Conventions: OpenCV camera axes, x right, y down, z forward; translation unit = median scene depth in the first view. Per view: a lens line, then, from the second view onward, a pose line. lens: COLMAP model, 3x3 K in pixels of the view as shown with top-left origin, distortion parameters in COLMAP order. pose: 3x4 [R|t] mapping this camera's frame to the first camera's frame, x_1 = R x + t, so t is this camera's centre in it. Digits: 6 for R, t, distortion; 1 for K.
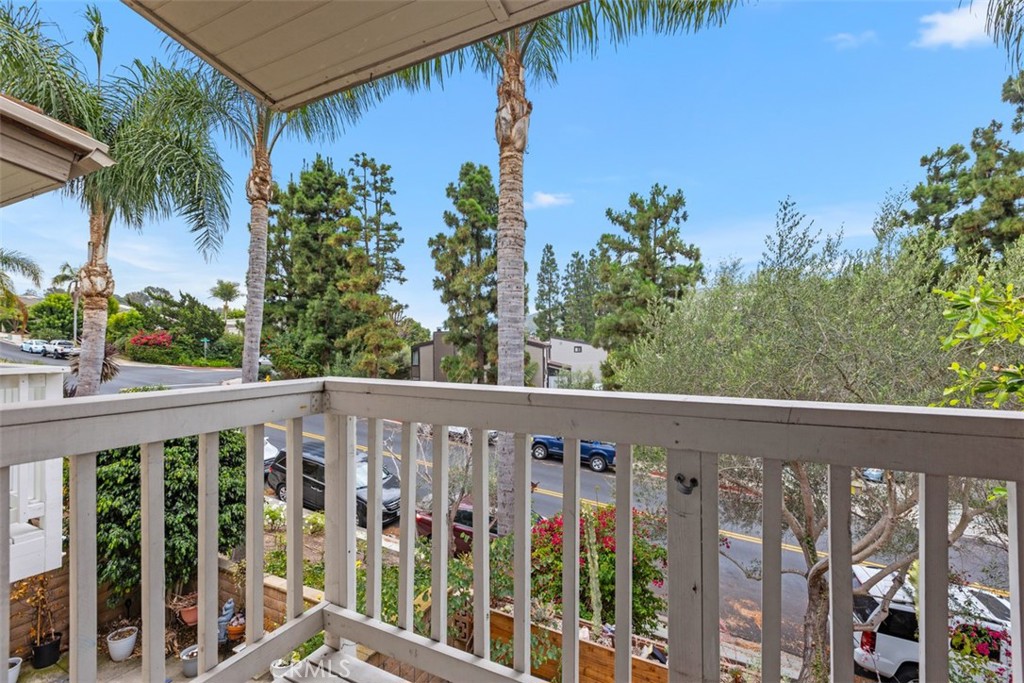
lens RADIAL K [[459.2, 0, 531.2], [0, 459.2, 296.4], [0, 0, 1]] dist [0.002502, -0.000784]
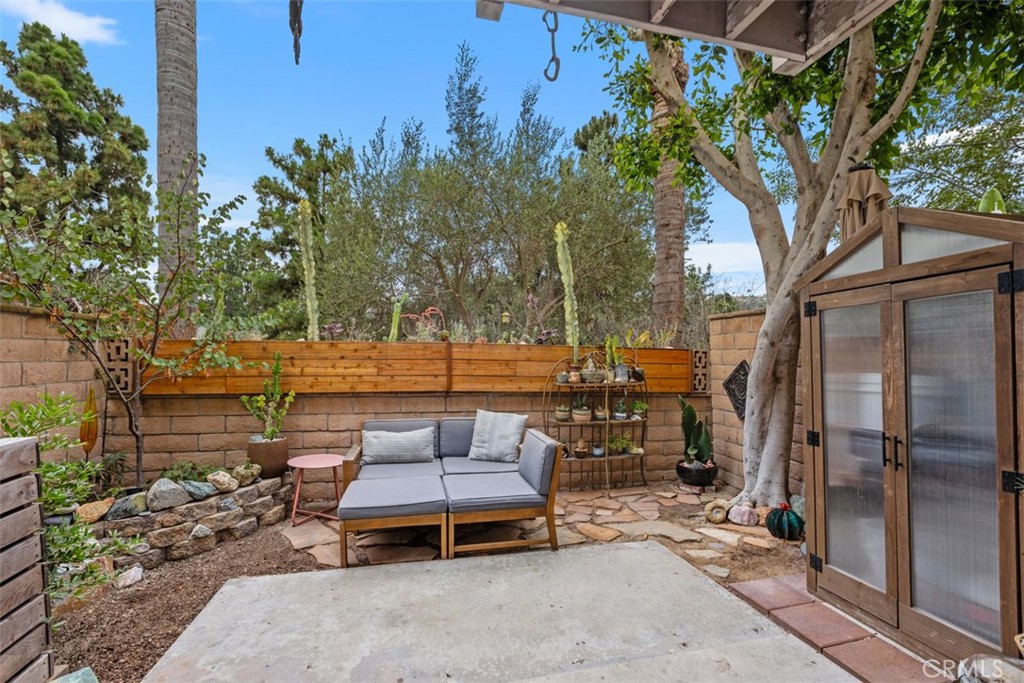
lens RADIAL K [[459.2, 0, 526.8], [0, 459.2, 367.8], [0, 0, 1]] dist [0.002502, -0.000784]
pose [[0.754631, -0.011100, 0.656056, -0.040125], [-0.004246, 0.999753, 0.021799, 0.192830], [-0.656136, -0.019236, 0.754398, -0.010992]]
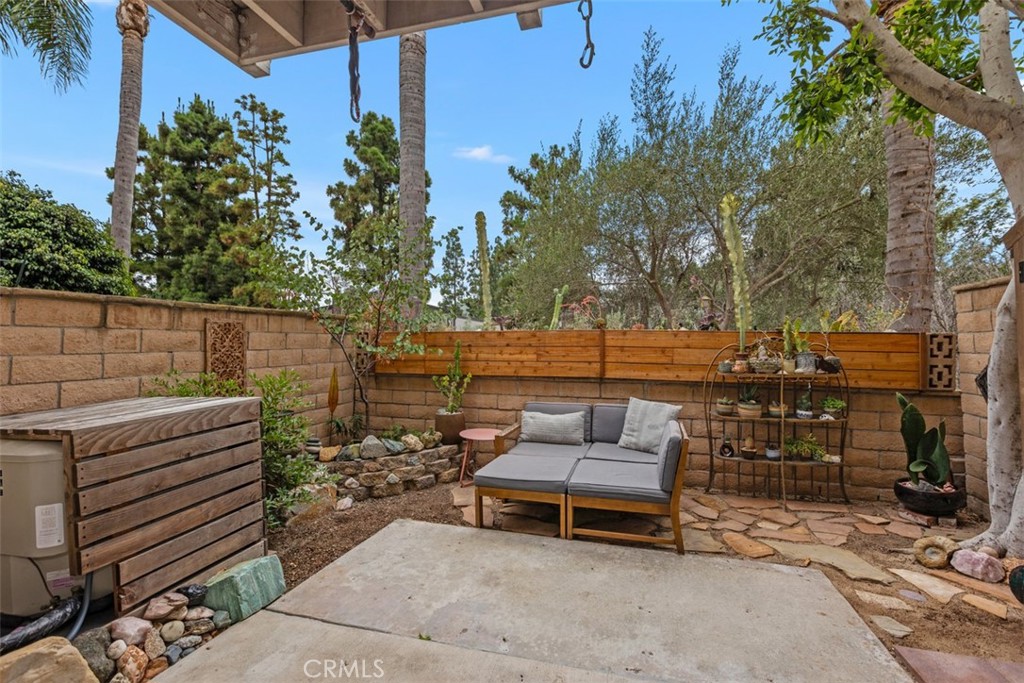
lens RADIAL K [[459.2, 0, 537.5], [0, 459.2, 345.8], [0, 0, 1]] dist [0.002502, -0.000784]
pose [[0.977543, -0.000584, 0.210735, 0.004980], [-0.000071, 0.999995, 0.003099, 0.192762], [-0.210735, -0.003044, 0.977538, -0.037249]]
